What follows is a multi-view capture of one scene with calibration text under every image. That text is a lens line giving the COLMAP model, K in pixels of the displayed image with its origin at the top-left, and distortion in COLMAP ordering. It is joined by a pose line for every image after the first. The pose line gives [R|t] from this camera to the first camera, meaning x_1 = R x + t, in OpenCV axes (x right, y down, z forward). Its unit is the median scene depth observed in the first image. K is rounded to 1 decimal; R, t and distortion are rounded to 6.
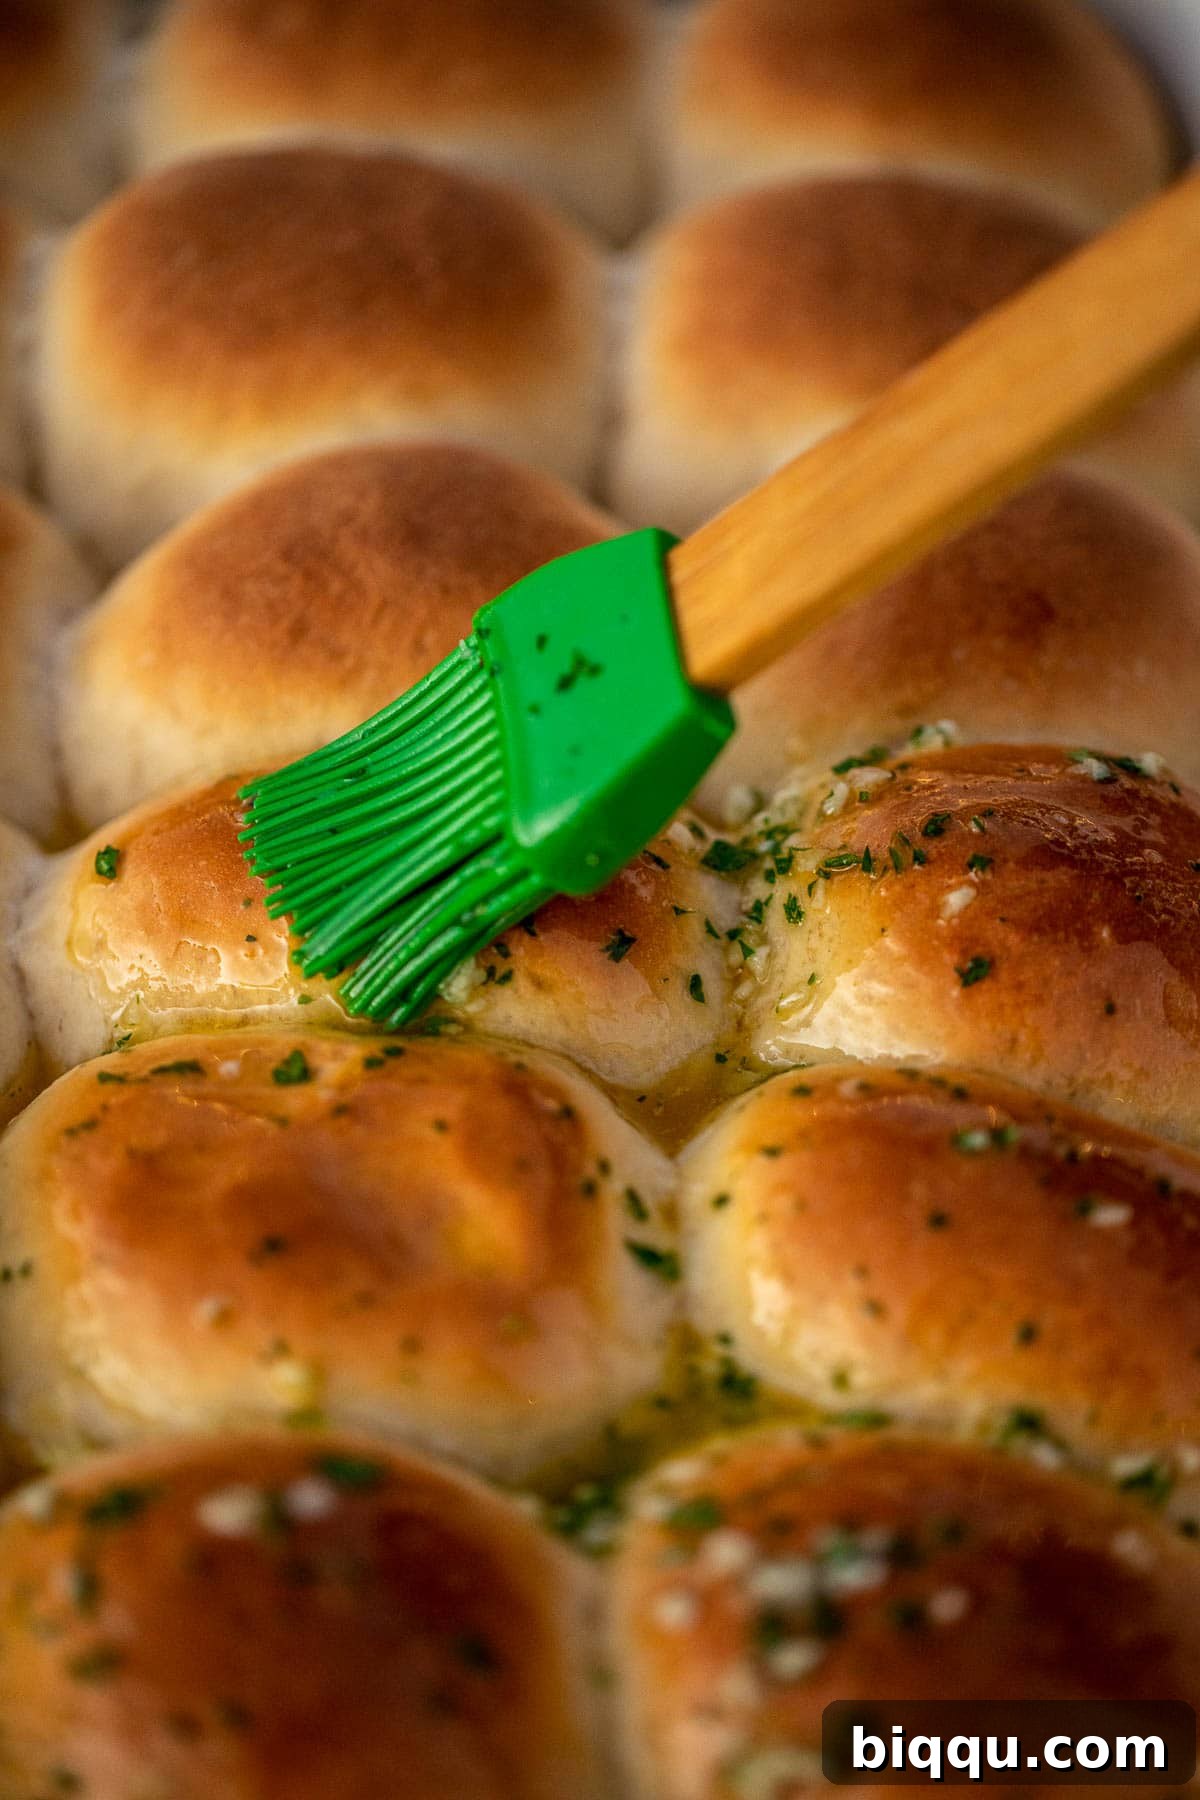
lens RADIAL K [[5701.0, 0, 594.3], [0, 5701.0, 897.3], [0, 0, 1]] dist [0.346446, 0.000000]
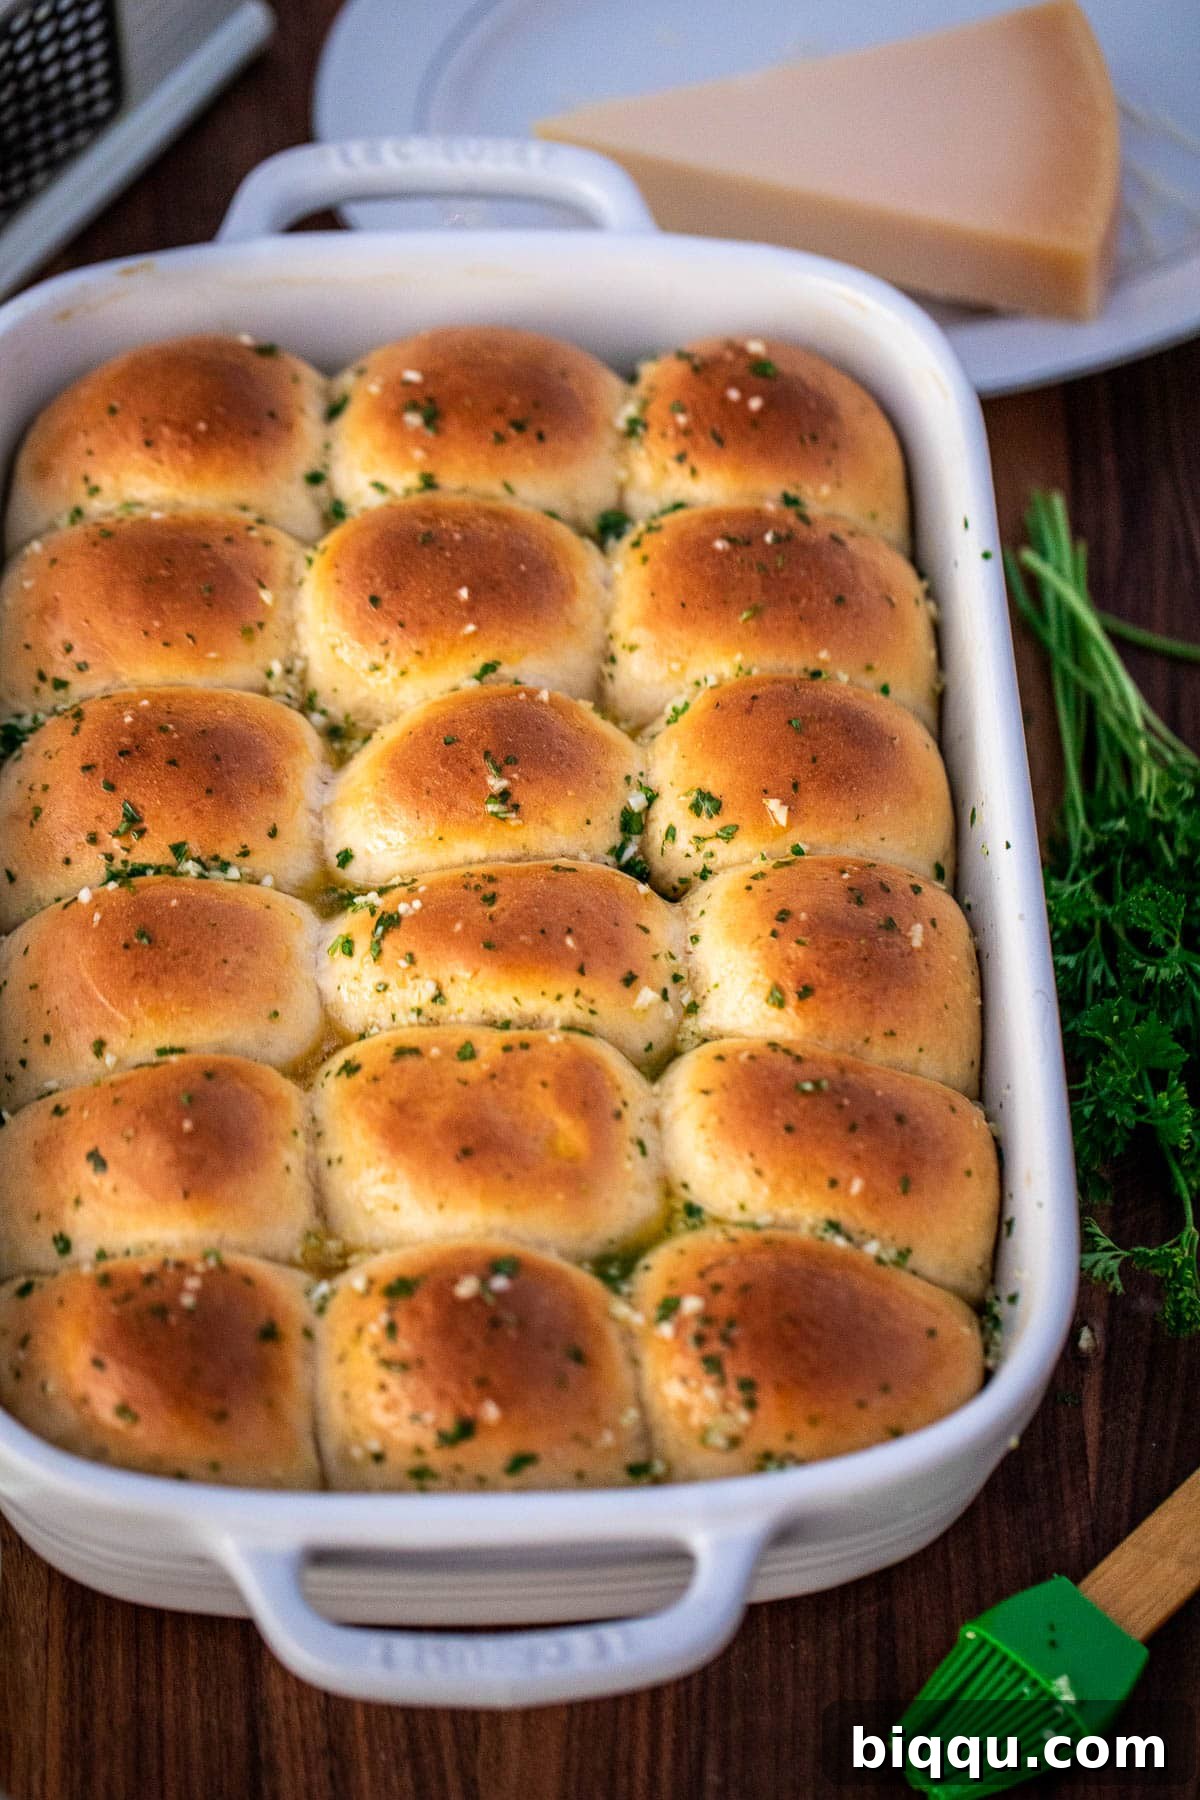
lens RADIAL K [[5701.0, 0, 609.1], [0, 5701.0, 907.9], [0, 0, 1]] dist [0.346446, 0.000000]
pose [[0.999057, -0.025345, 0.035256, -0.073166], [0.019864, 0.988798, 0.147930, -0.320376], [-0.038611, -0.147090, 0.988369, -0.991806]]
